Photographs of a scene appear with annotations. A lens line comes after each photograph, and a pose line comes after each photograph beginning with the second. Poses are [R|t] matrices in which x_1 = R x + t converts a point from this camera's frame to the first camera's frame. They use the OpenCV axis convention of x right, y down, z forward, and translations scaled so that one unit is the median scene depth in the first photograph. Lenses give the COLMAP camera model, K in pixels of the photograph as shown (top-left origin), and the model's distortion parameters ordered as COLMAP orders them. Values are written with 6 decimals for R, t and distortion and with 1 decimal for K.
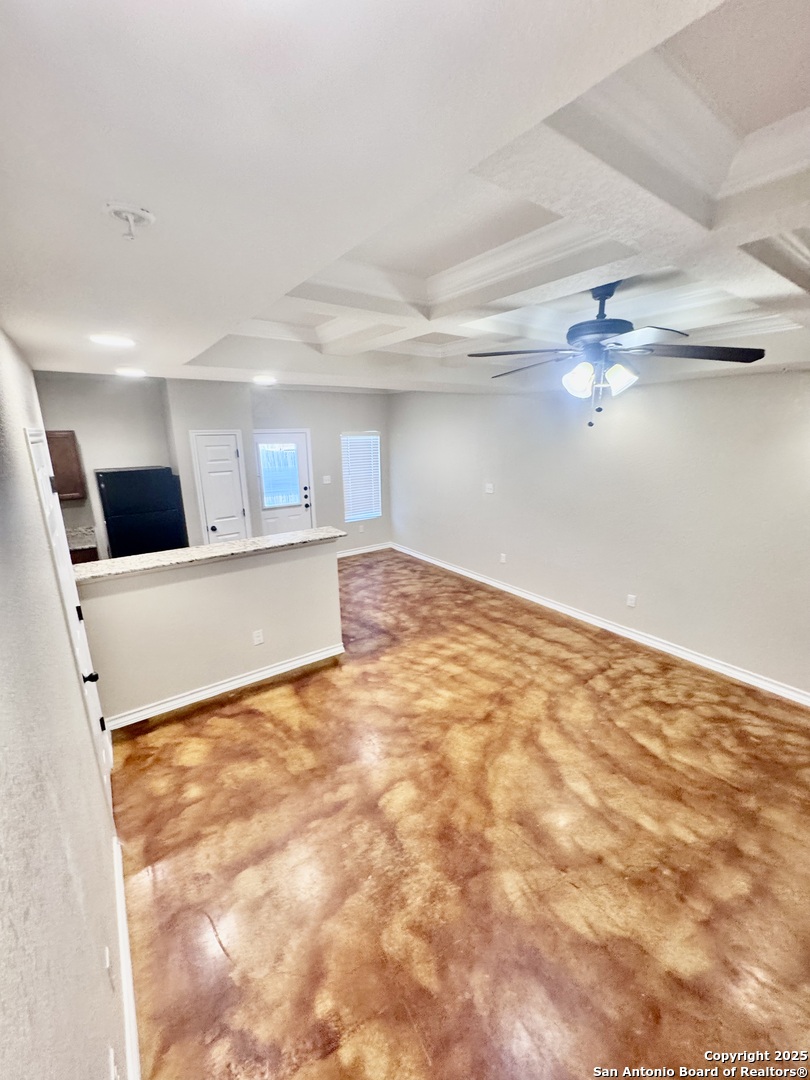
lens RADIAL K [[432.1, 0, 405.0], [0, 432.1, 540.0], [0, 0, 1]] dist [-0.001329, 0.000246]
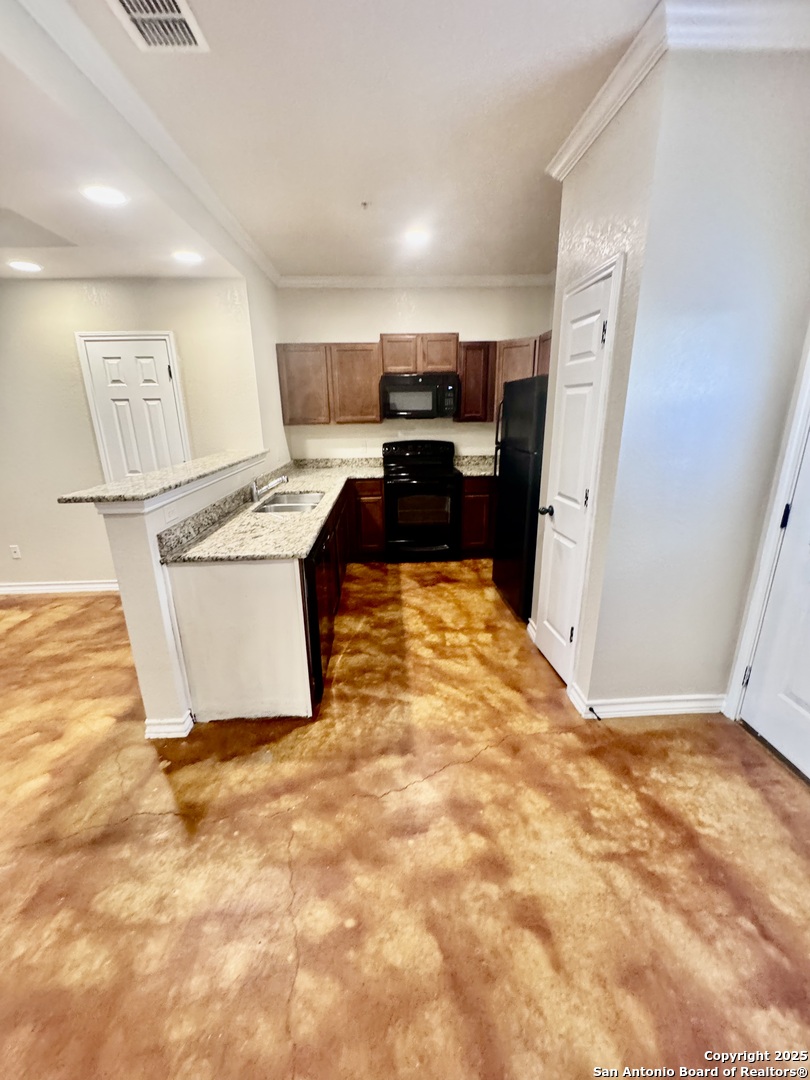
lens RADIAL K [[439.7, 0, 409.0], [0, 439.7, 536.7], [0, 0, 1]] dist [-0.001023, -0.000011]
pose [[-0.544541, 0.257839, -0.798119, 0.048921], [-0.184996, 0.891218, 0.414134, -0.261450], [0.818078, 0.373162, -0.437606, 1.666298]]
